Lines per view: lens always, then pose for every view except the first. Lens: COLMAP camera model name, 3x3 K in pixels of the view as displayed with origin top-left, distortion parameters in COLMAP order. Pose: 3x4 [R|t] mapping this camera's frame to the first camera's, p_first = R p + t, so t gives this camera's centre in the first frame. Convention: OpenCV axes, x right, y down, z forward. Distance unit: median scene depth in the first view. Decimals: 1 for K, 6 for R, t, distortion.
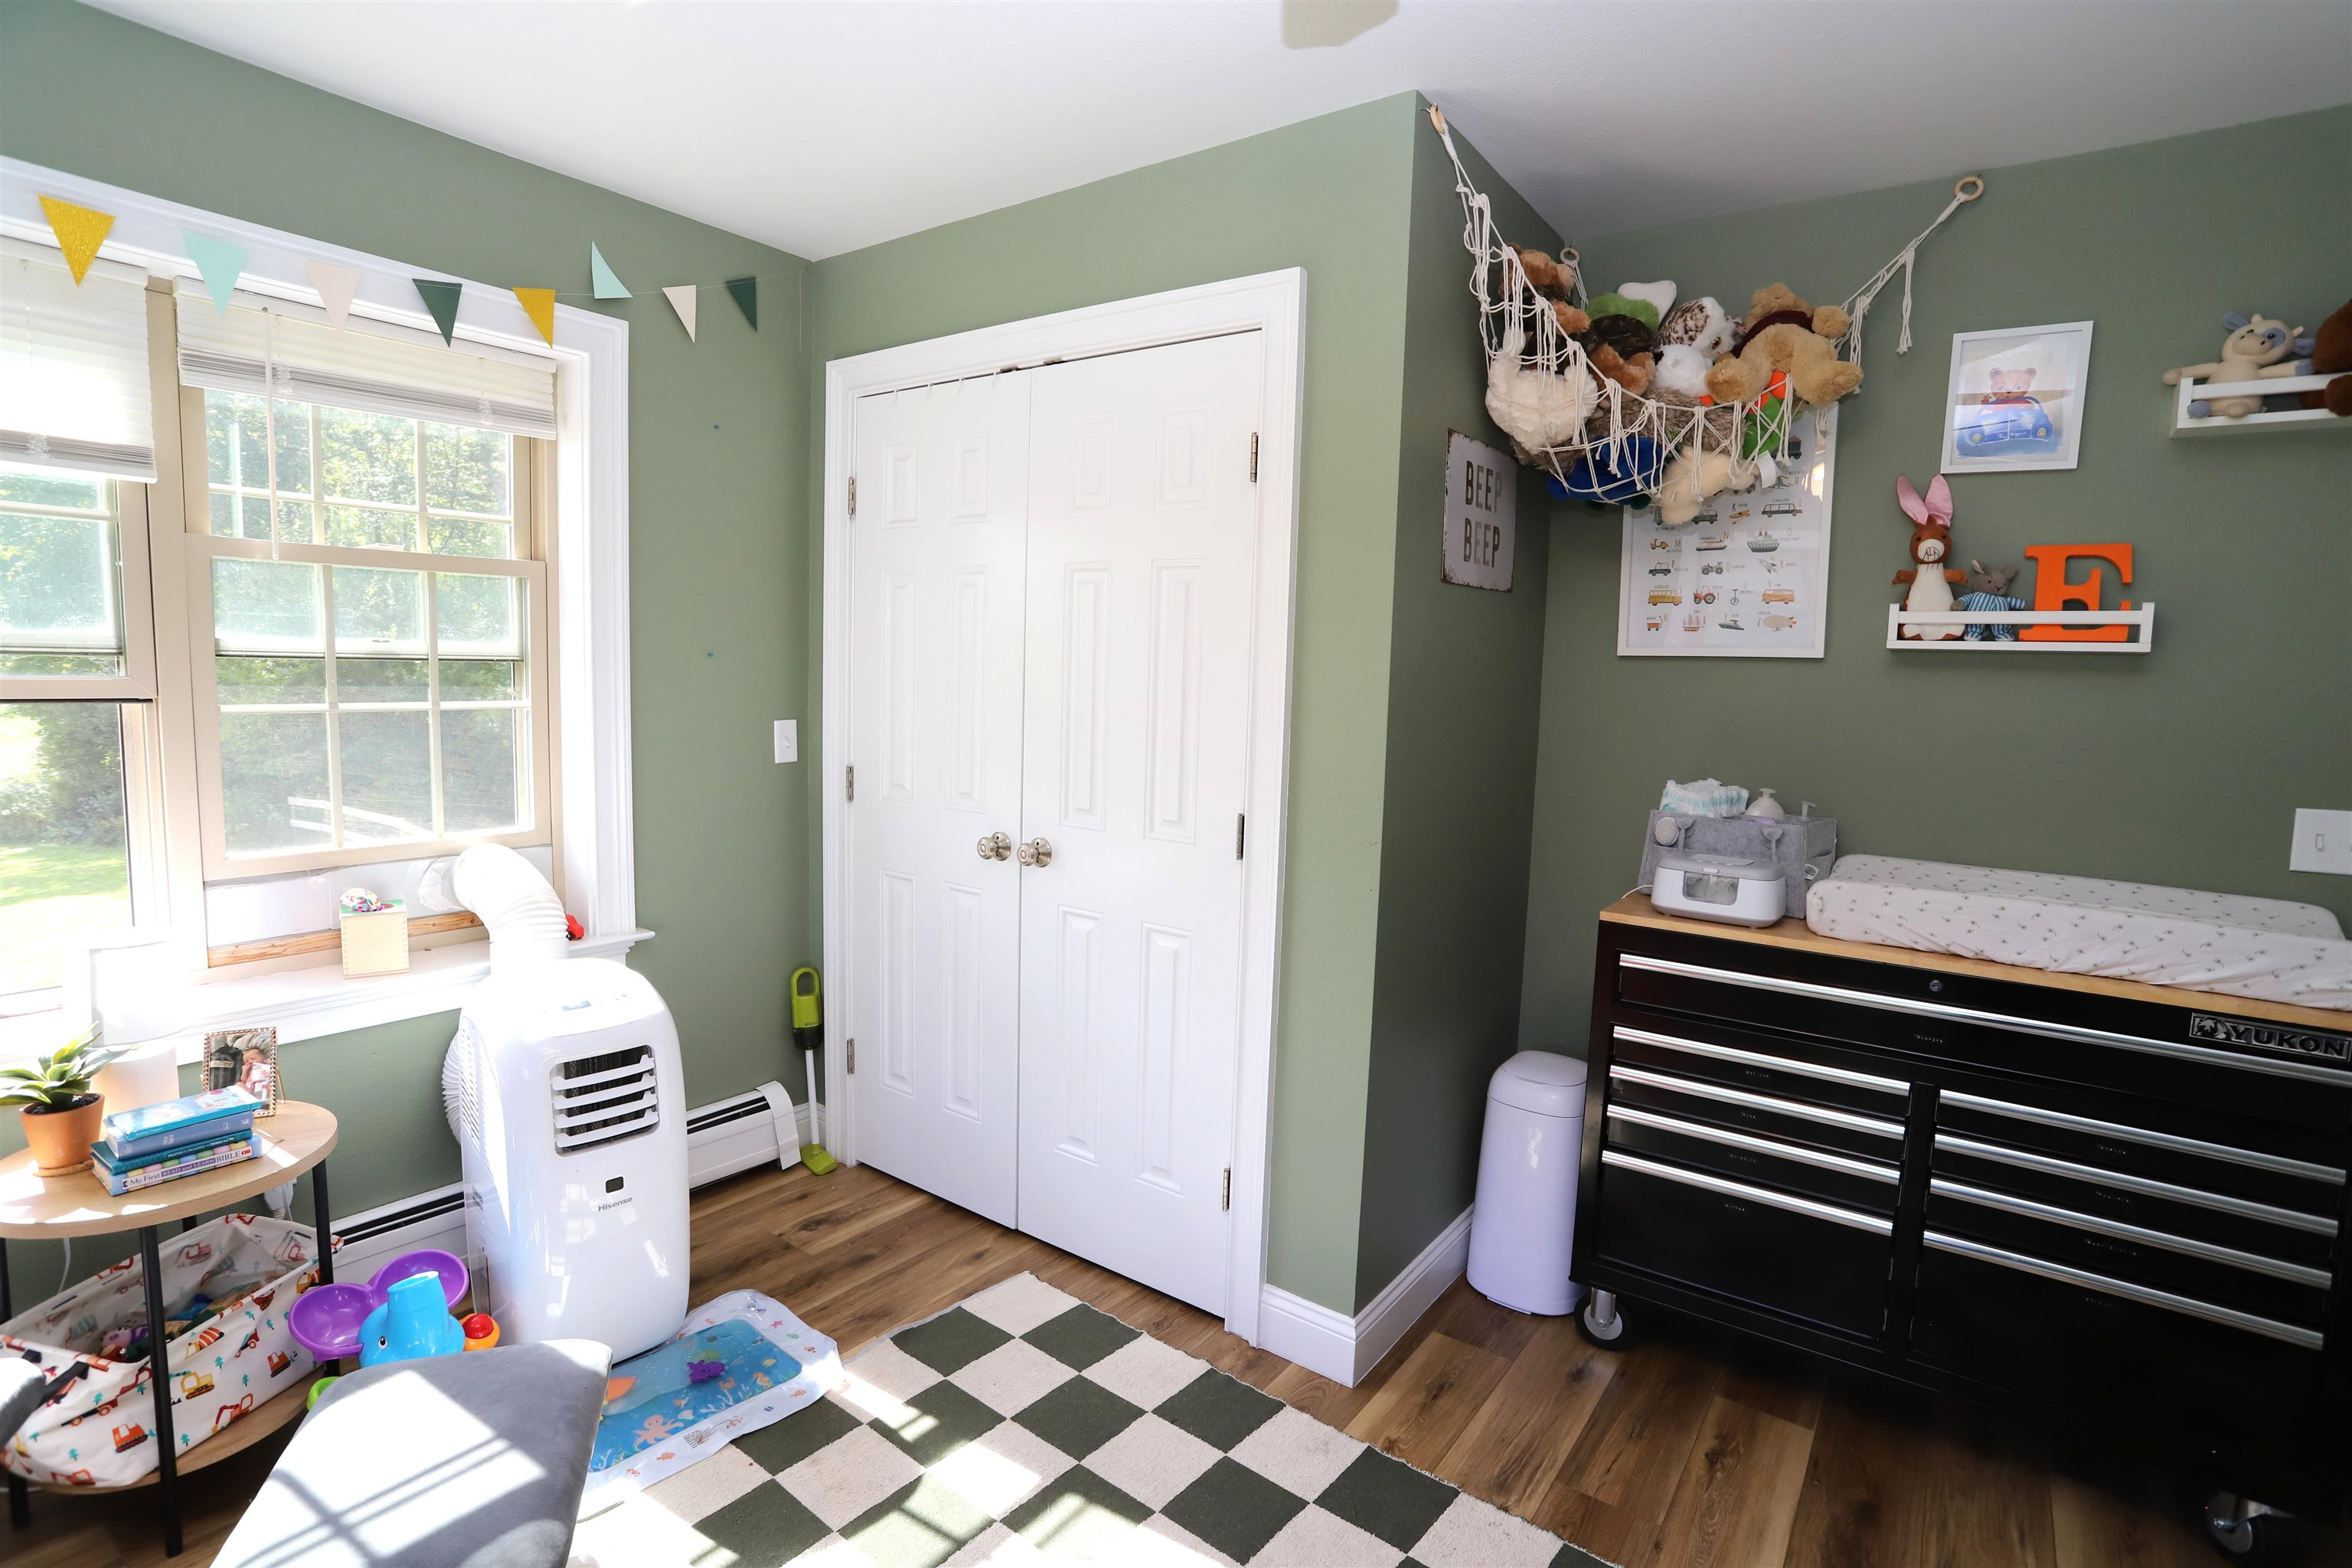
lens RADIAL K [[1155.1, 0, 1168.9], [0, 1155.1, 785.2], [0, 0, 1]] dist [-0.059438, 0.026980]
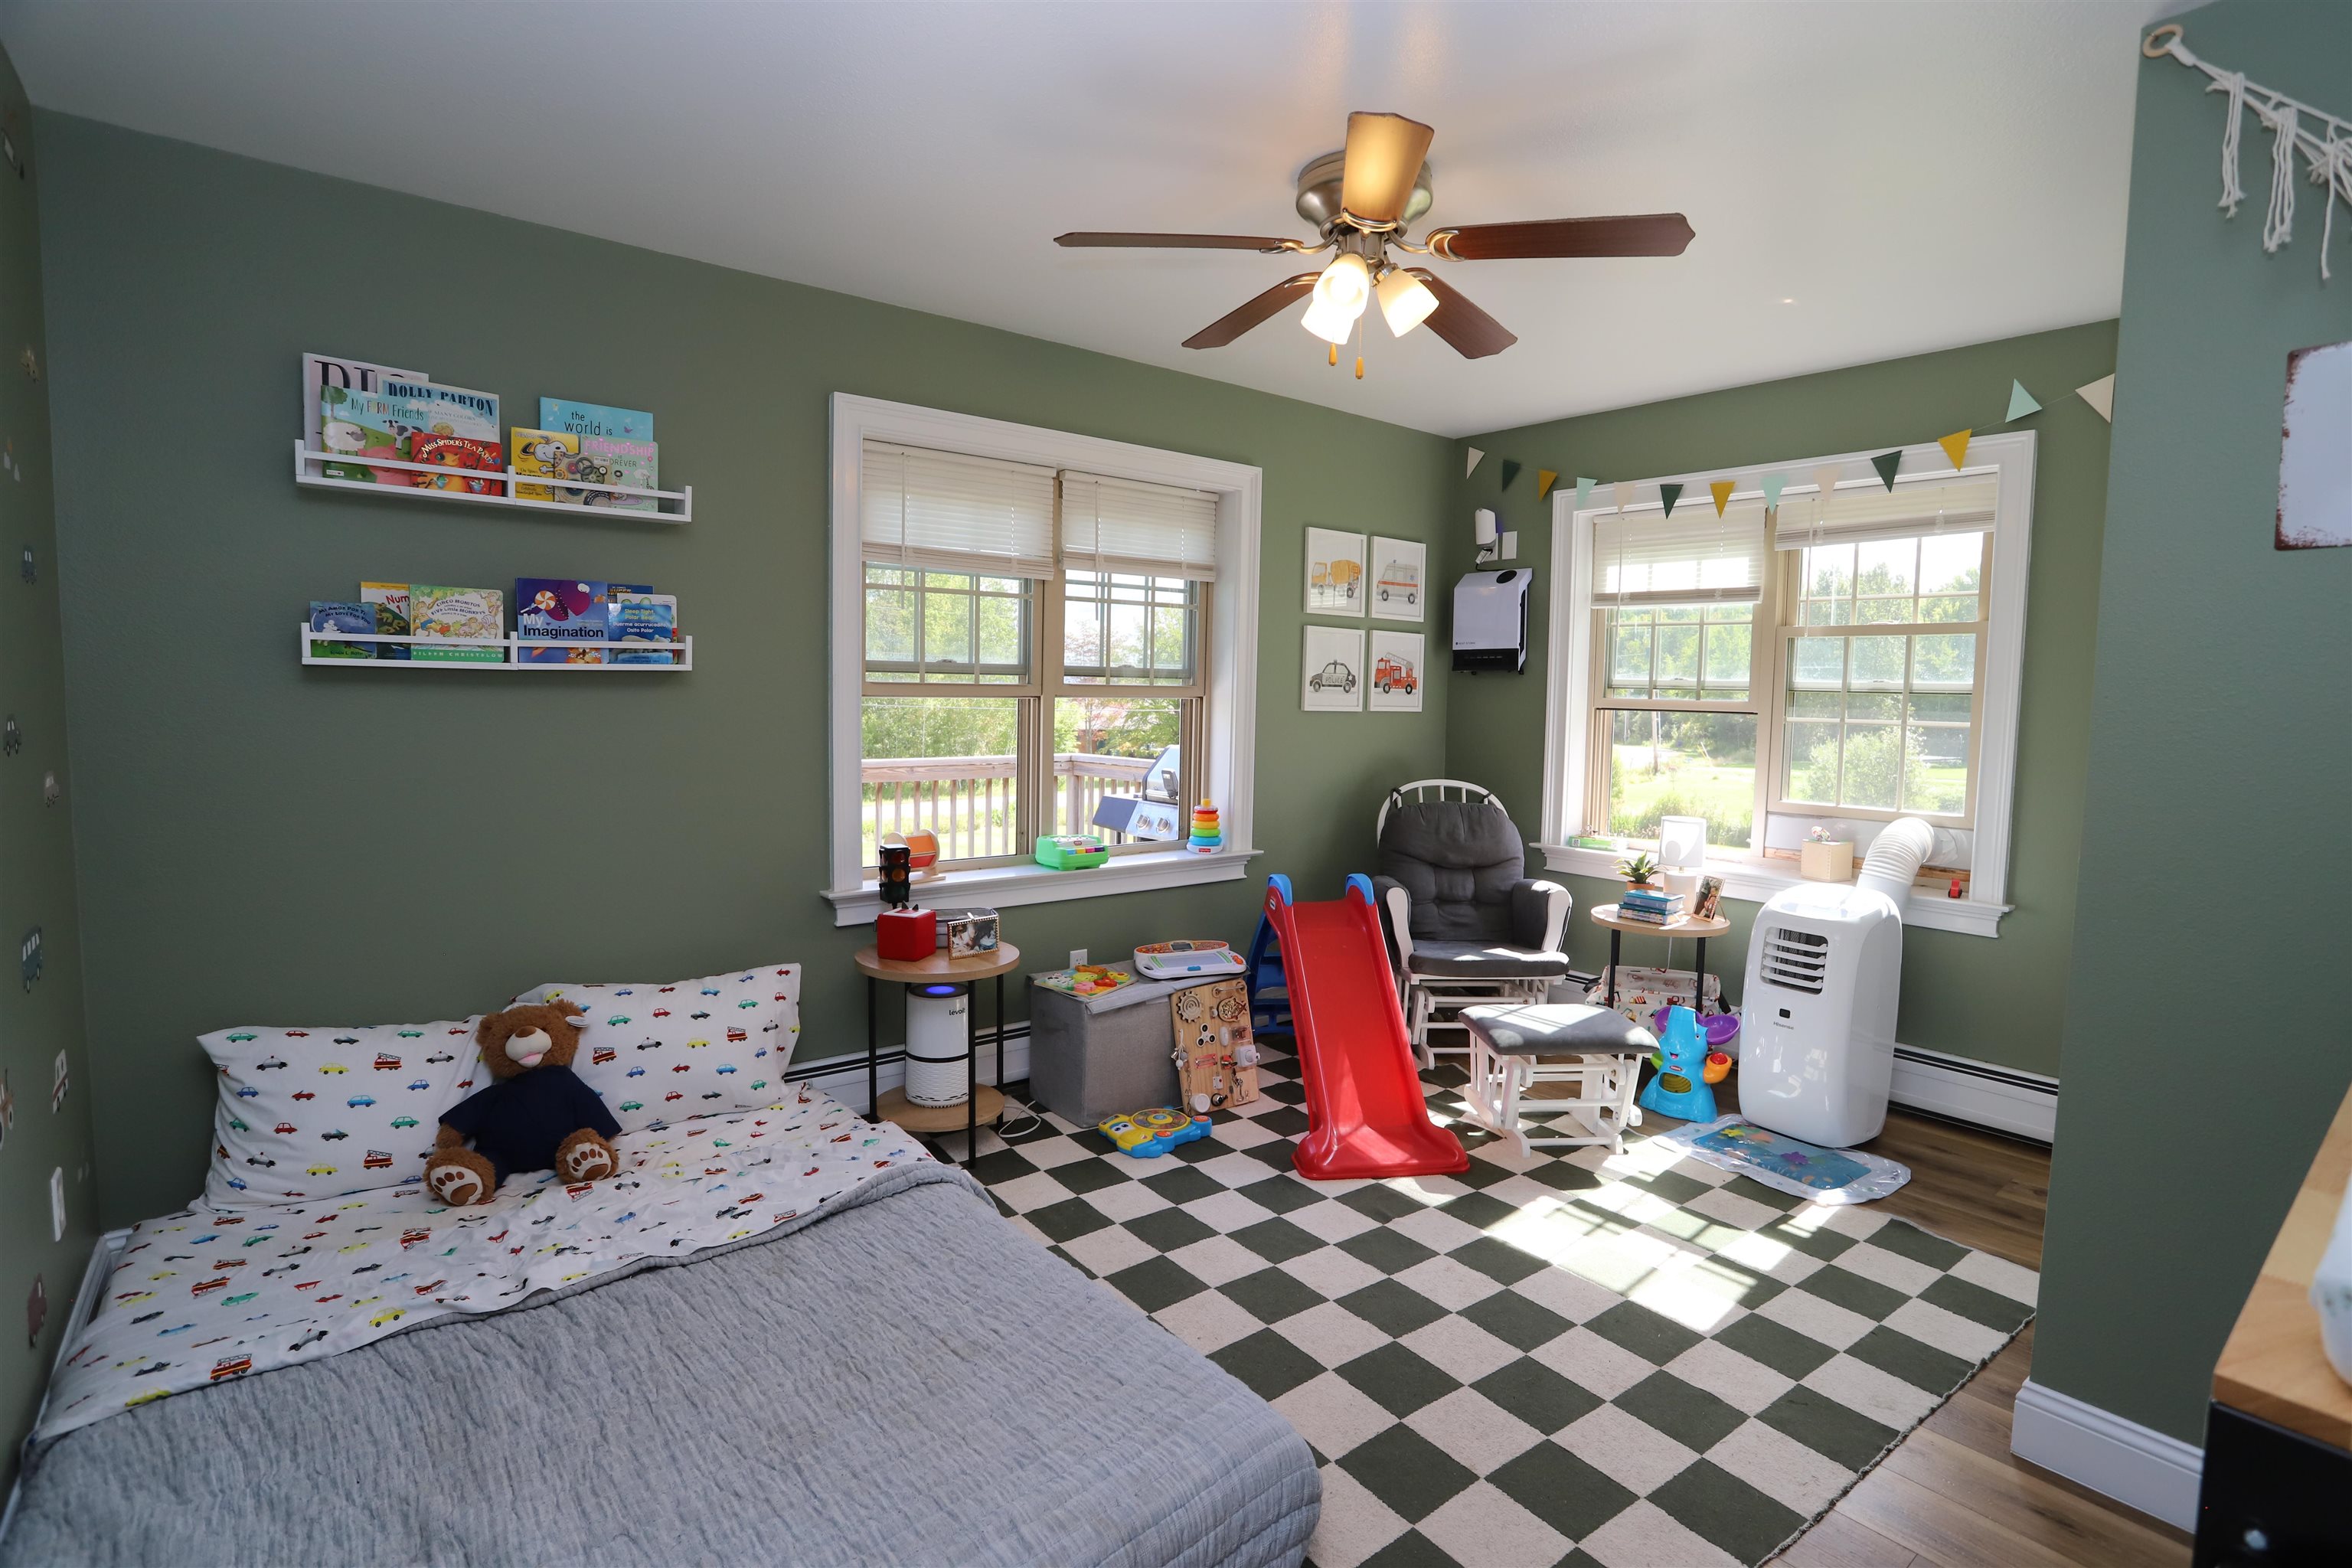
lens RADIAL K [[1155.1, 0, 1170.9], [0, 1155.1, 782.9], [0, 0, 1]] dist [-0.059438, 0.026980]
pose [[-0.265536, 0.043250, -0.963130, 1.217121], [-0.131834, 0.987980, 0.080713, 0.018684], [0.955045, 0.148405, -0.256643, 0.522827]]
